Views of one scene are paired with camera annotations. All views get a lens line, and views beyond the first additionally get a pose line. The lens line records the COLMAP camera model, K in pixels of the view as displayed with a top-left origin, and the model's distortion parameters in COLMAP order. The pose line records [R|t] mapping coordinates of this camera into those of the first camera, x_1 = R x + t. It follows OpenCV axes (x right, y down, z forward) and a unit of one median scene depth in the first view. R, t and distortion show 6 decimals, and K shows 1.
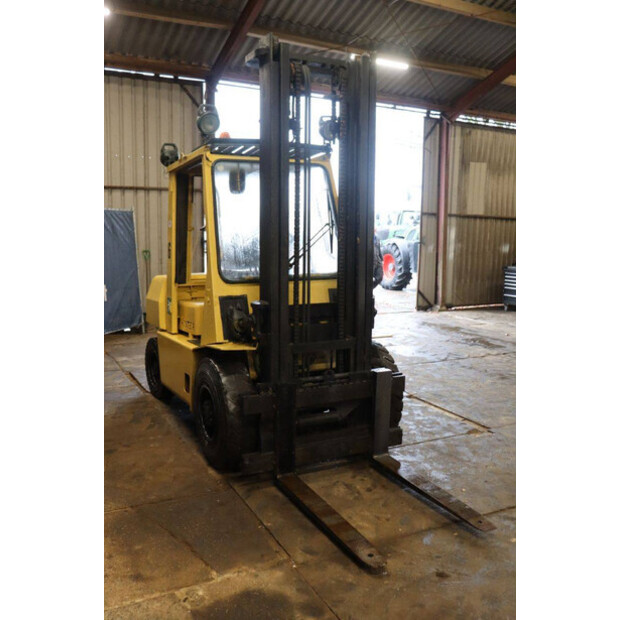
lens RADIAL K [[588.6, 0, 310.0], [0, 588.6, 310.0], [0, 0, 1]] dist [-0.140976, 0.210862]
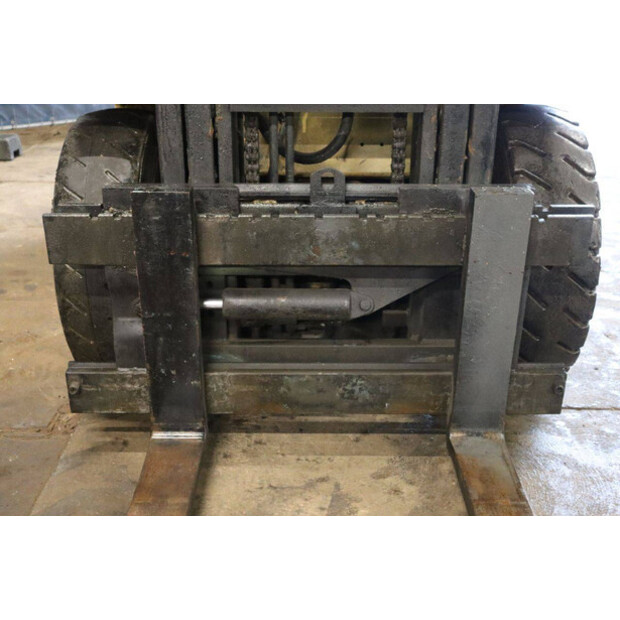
lens RADIAL K [[747.2, 0, 308.9], [0, 747.2, 298.4], [0, 0, 1]] dist [0.005241, 0.012019]
pose [[0.890088, 0.170585, -0.422663, 0.214643], [-0.060858, 0.963499, 0.260703, 0.061877], [0.451707, -0.206326, 0.867981, 0.600655]]
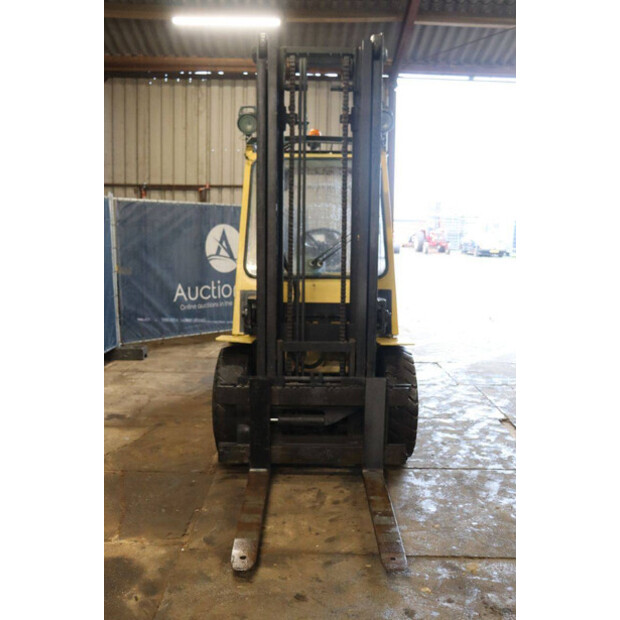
lens RADIAL K [[611.2, 0, 310.0], [0, 611.2, 310.0], [0, 0, 1]] dist [-0.124461, 0.220496]
pose [[0.889216, 0.066113, -0.452686, 0.465256], [-0.068700, 0.997580, 0.010746, -0.008193], [0.452301, 0.021543, 0.891605, 0.098235]]
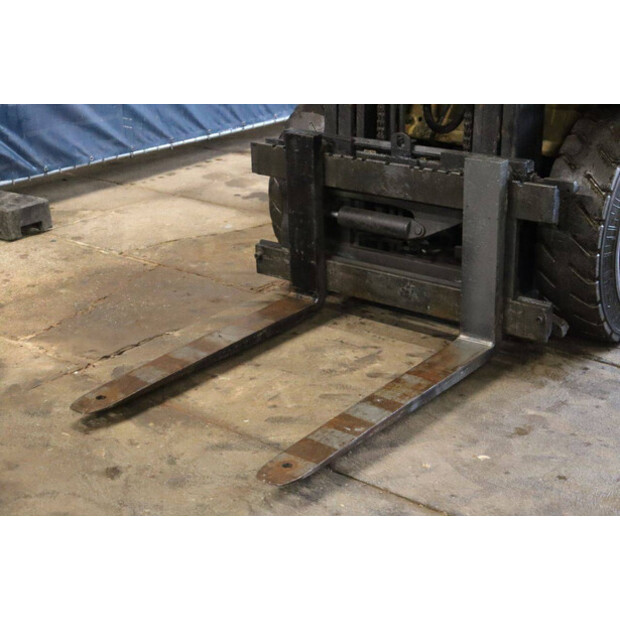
lens RADIAL K [[1097.4, 0, 309.8], [0, 1097.4, 293.9], [0, 0, 1]] dist [0.192388, 0.115723]
pose [[0.416627, 0.290564, -0.861391, 0.854090], [-0.108999, 0.956675, 0.269985, -0.013983], [0.902519, -0.018592, 0.430248, 0.508733]]
